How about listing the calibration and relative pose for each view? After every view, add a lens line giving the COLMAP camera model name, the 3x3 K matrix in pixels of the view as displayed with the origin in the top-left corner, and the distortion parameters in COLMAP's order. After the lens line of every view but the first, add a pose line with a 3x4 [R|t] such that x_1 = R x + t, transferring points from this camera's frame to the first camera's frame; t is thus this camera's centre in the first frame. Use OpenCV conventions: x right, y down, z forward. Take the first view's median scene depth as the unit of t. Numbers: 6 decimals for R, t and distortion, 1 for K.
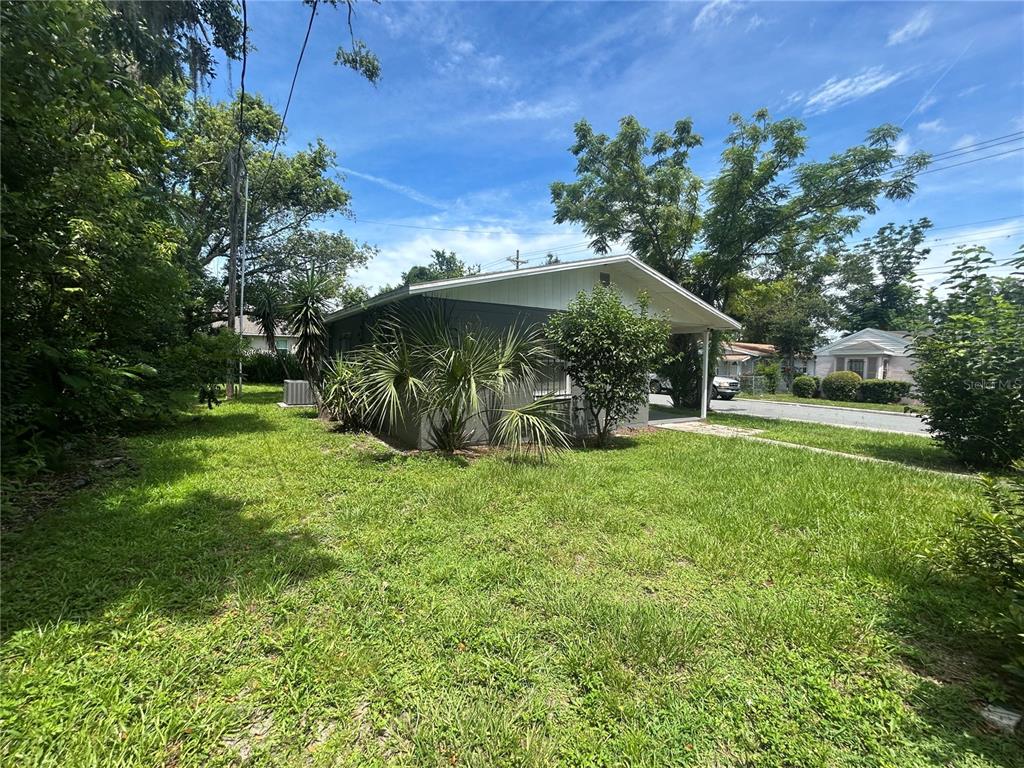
lens RADIAL K [[411.5, 0, 511.5], [0, 411.5, 382.4], [0, 0, 1]] dist [-0.001017, 0.001732]
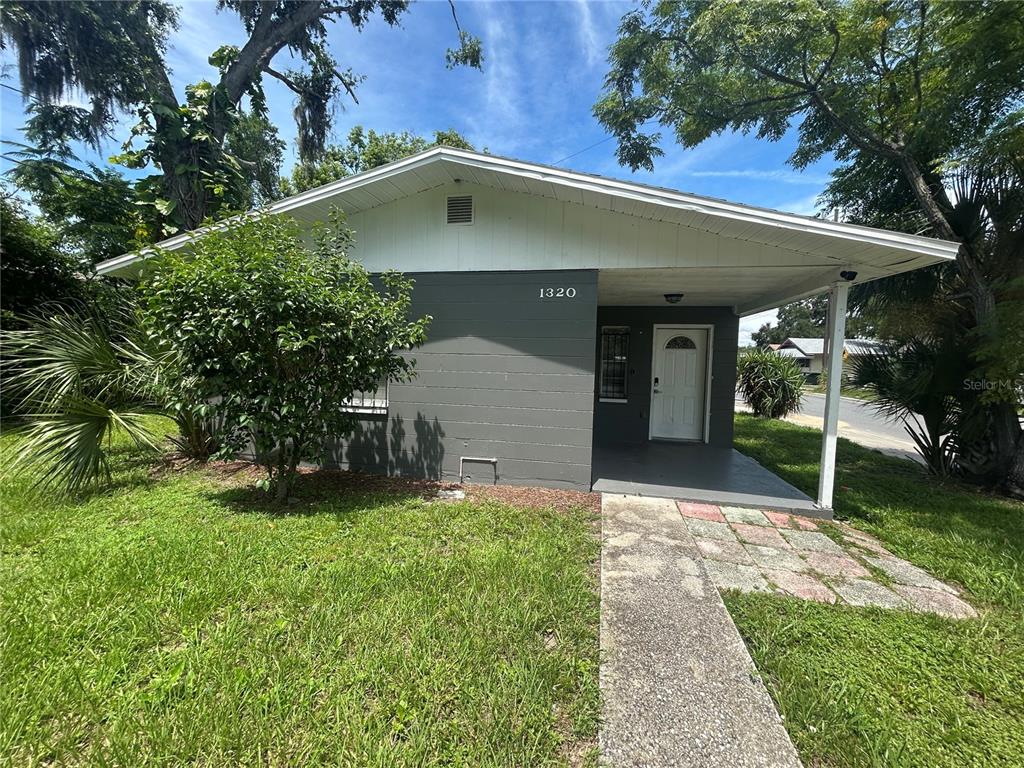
lens RADIAL K [[411.5, 0, 510.9], [0, 411.5, 383.4], [0, 0, 1]] dist [-0.001017, 0.001732]
pose [[0.690096, 0.050547, -0.721950, 0.712039], [-0.062154, 0.998012, 0.010464, -0.025579], [0.721044, 0.037651, 0.691866, 0.690142]]
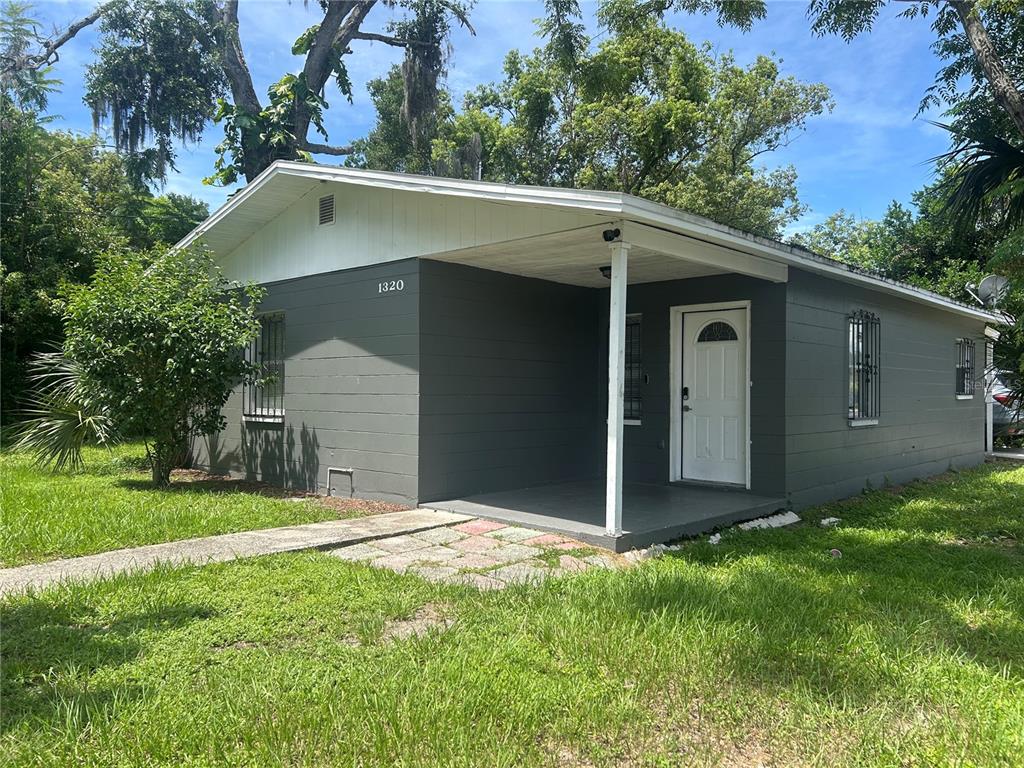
lens RADIAL K [[766.6, 0, 514.3], [0, 766.6, 386.6], [0, 0, 1]] dist [0.033099, 0.000561]
pose [[0.207861, -0.010934, -0.978097, 1.312171], [-0.059645, 0.997935, -0.023832, -0.008206], [0.976338, 0.063293, 0.206779, 1.078321]]
